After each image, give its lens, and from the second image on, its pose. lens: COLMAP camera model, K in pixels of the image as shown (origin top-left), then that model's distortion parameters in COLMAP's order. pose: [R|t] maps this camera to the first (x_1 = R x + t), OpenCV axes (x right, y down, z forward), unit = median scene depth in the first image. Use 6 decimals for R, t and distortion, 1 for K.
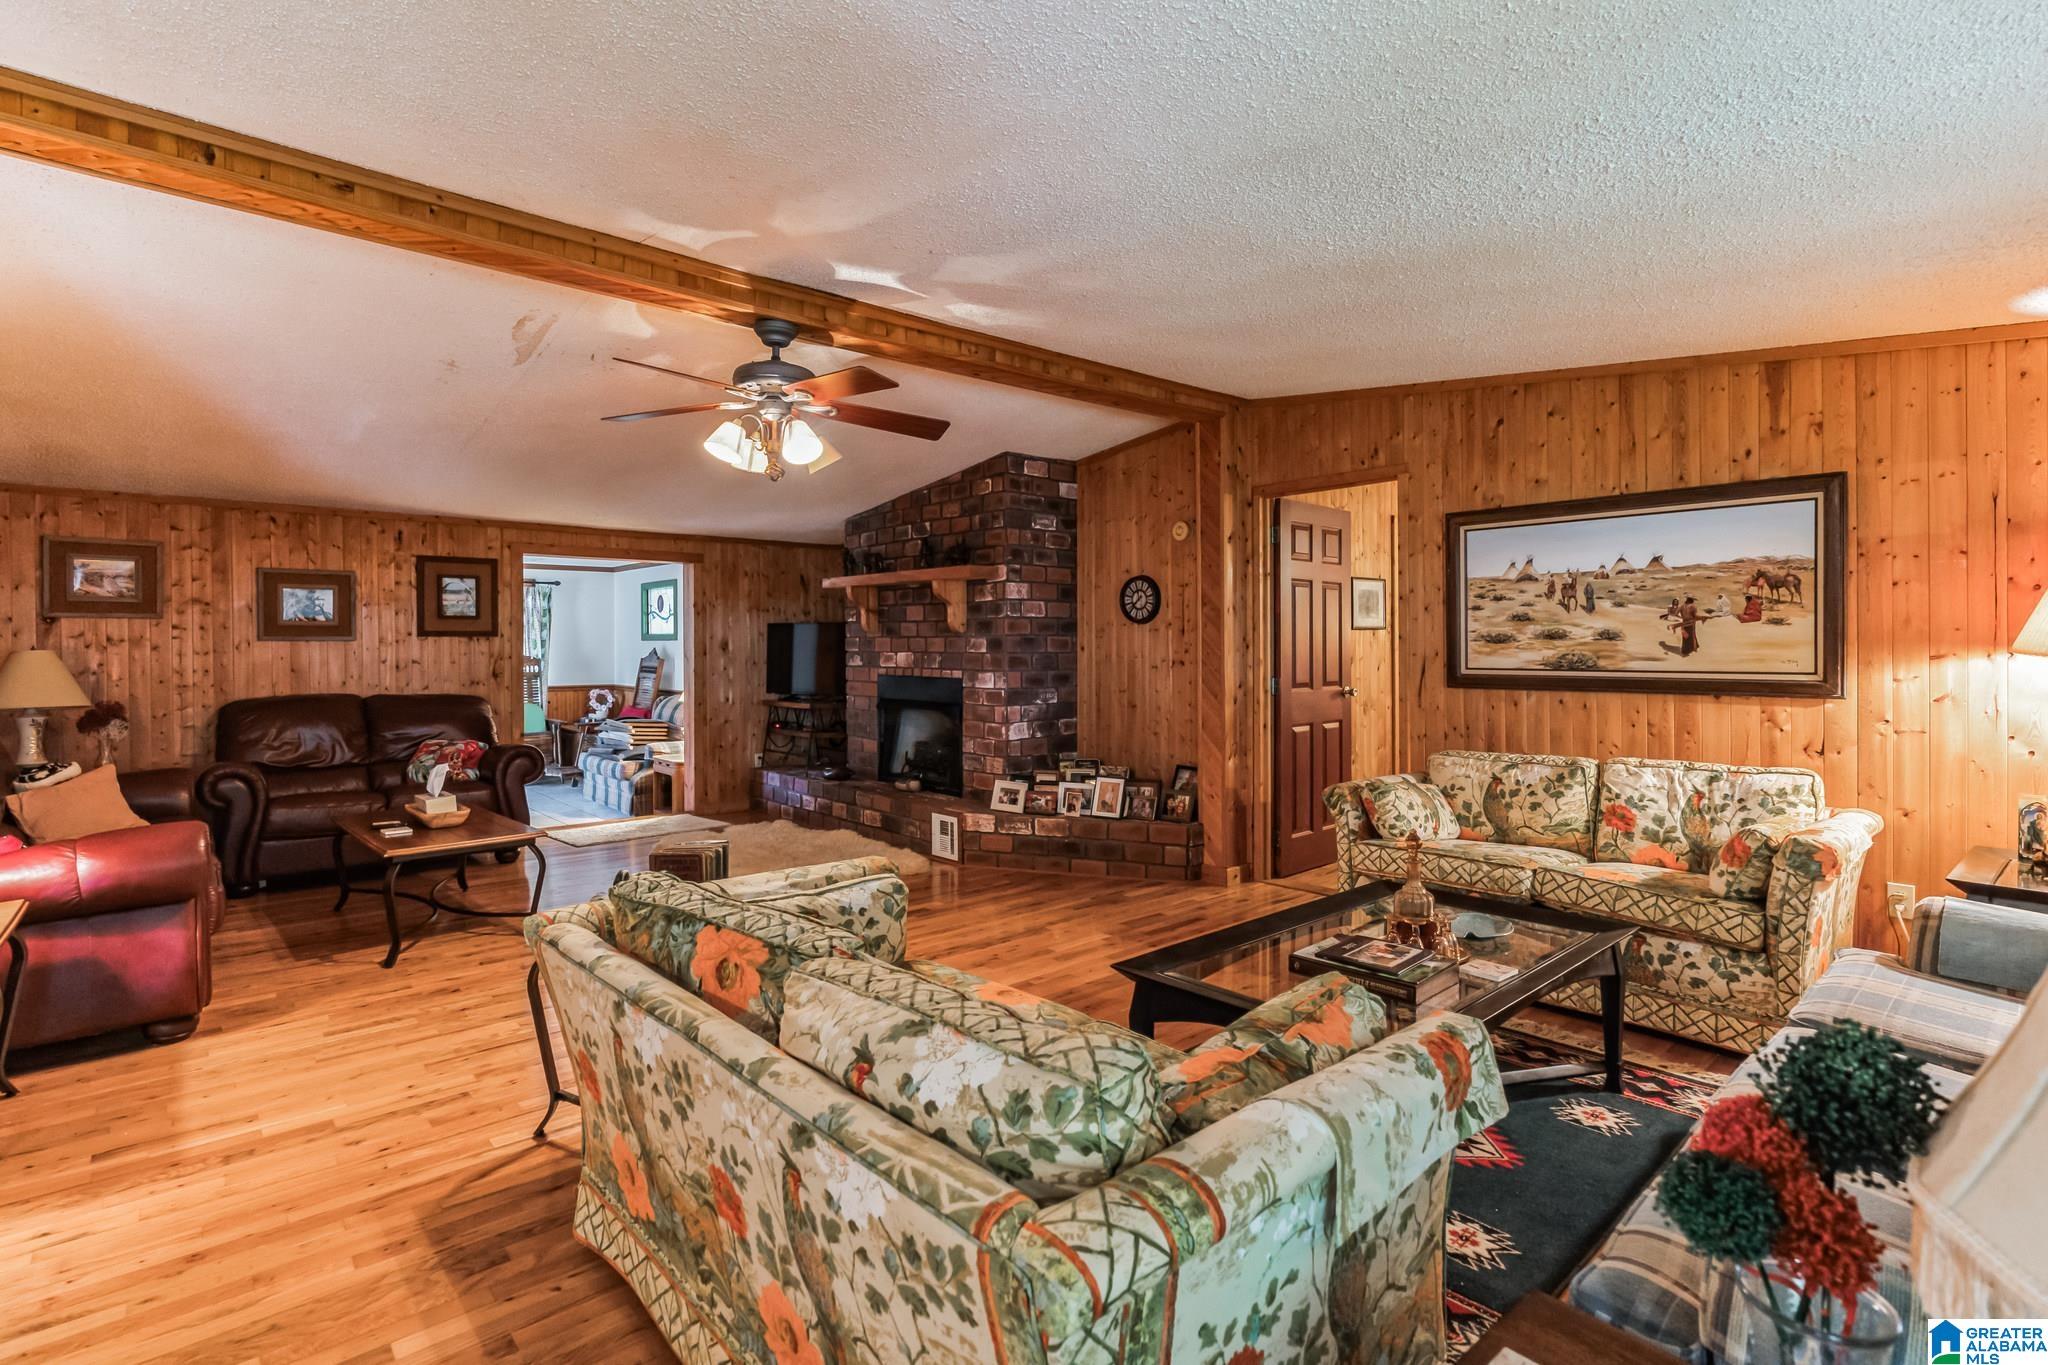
lens RADIAL K [[969.5, 0, 1017.2], [0, 969.5, 651.7], [0, 0, 1]] dist [-0.013605, 0.005613]
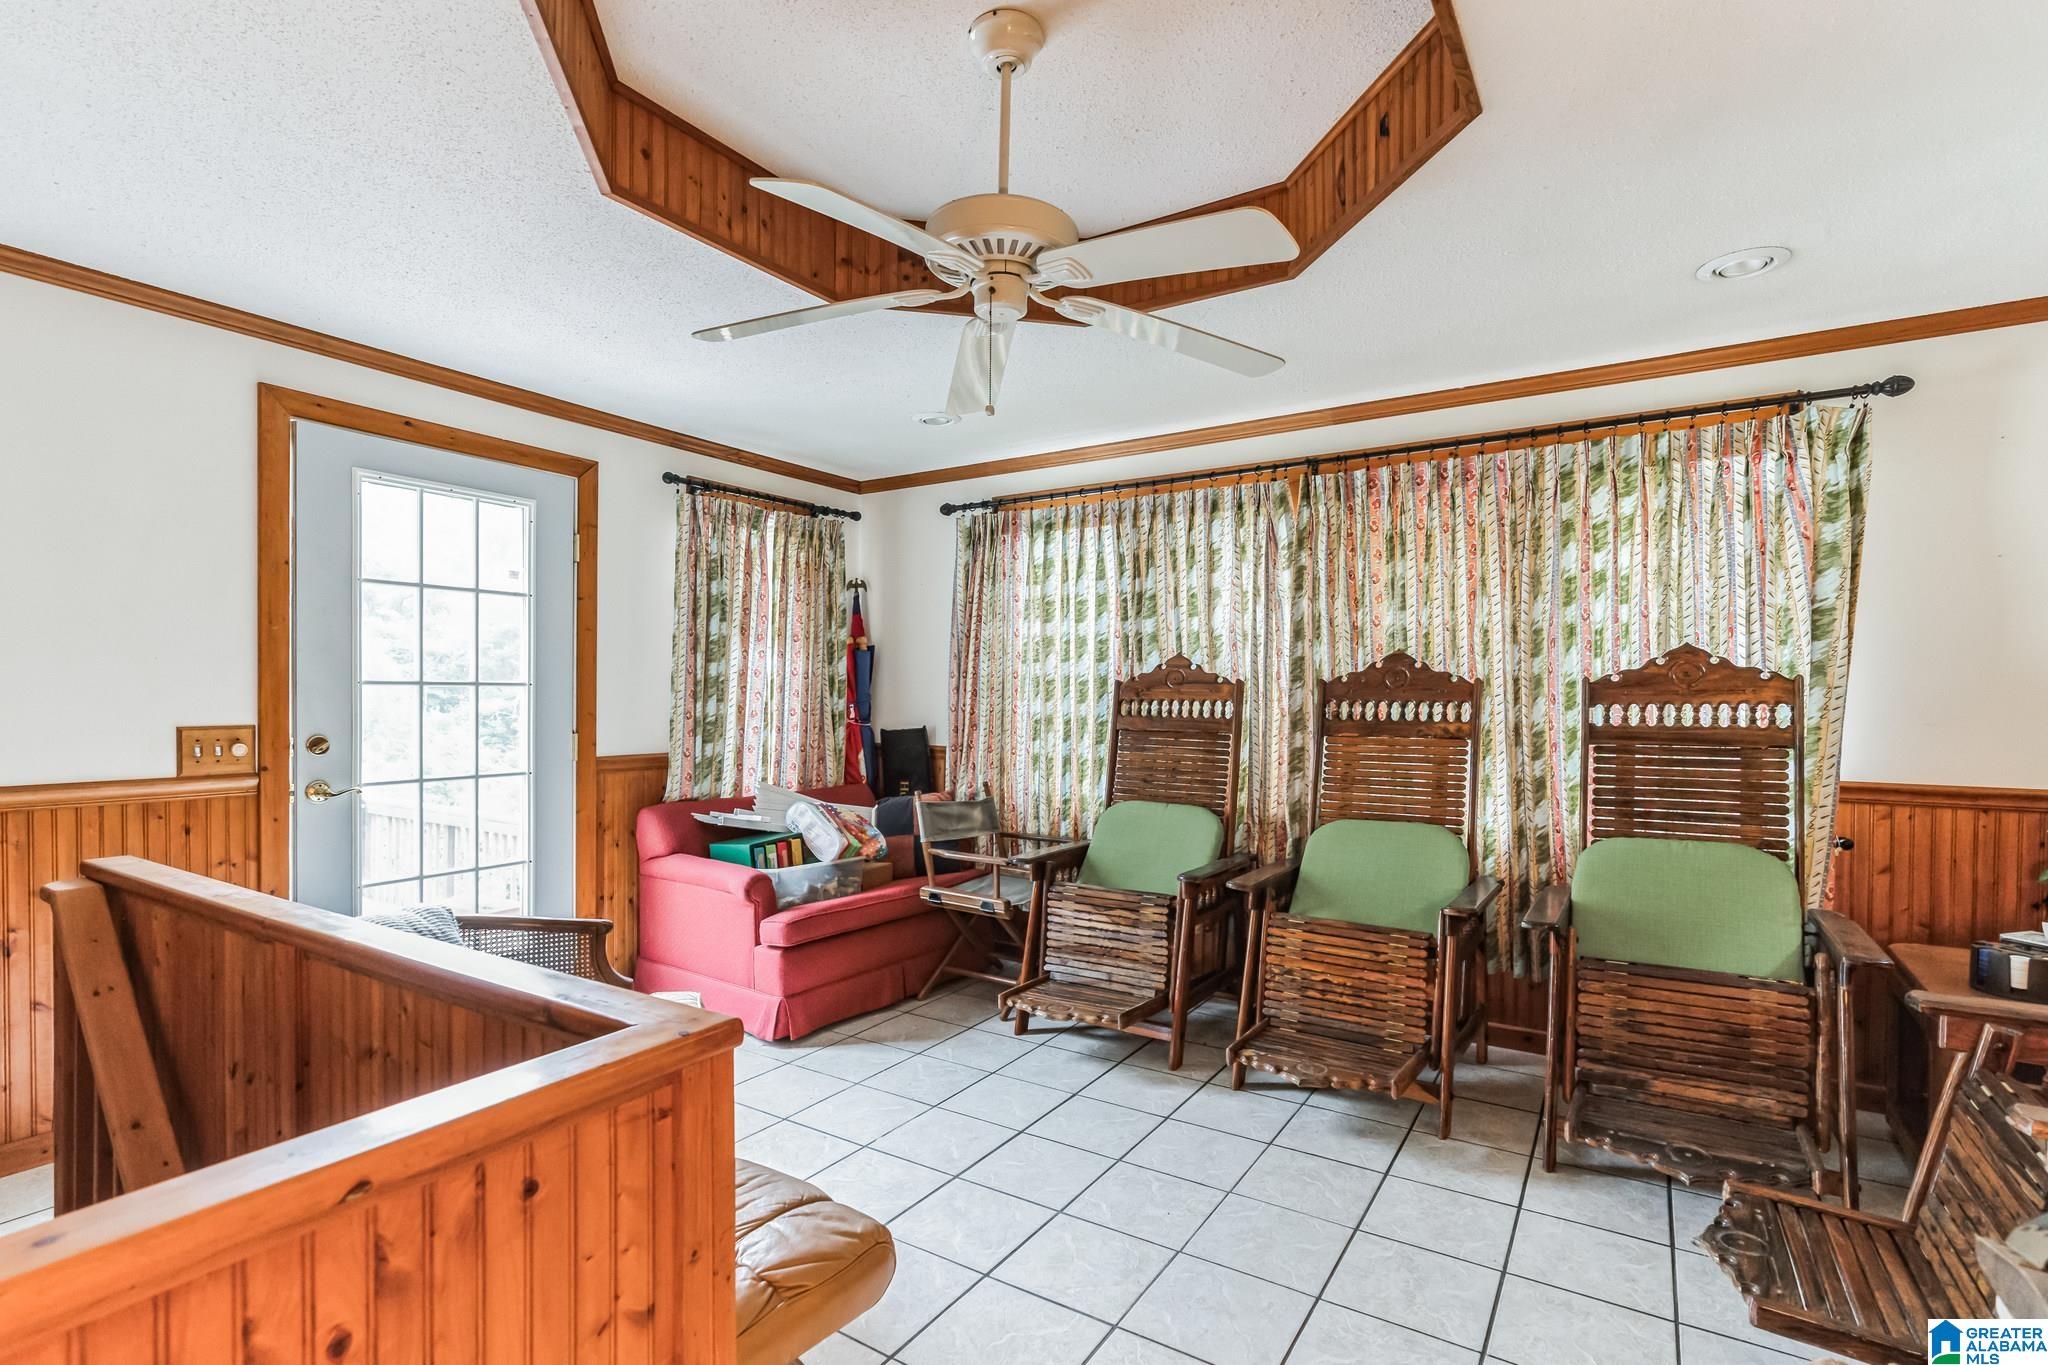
lens RADIAL K [[969.5, 0, 1024.9], [0, 969.5, 698.4], [0, 0, 1]] dist [-0.013605, 0.005613]
pose [[0.276805, 0.008934, -0.960885, -0.556768], [-0.012119, 0.999910, 0.005806, 0.026015], [0.960850, 0.010038, 0.276888, 1.344810]]
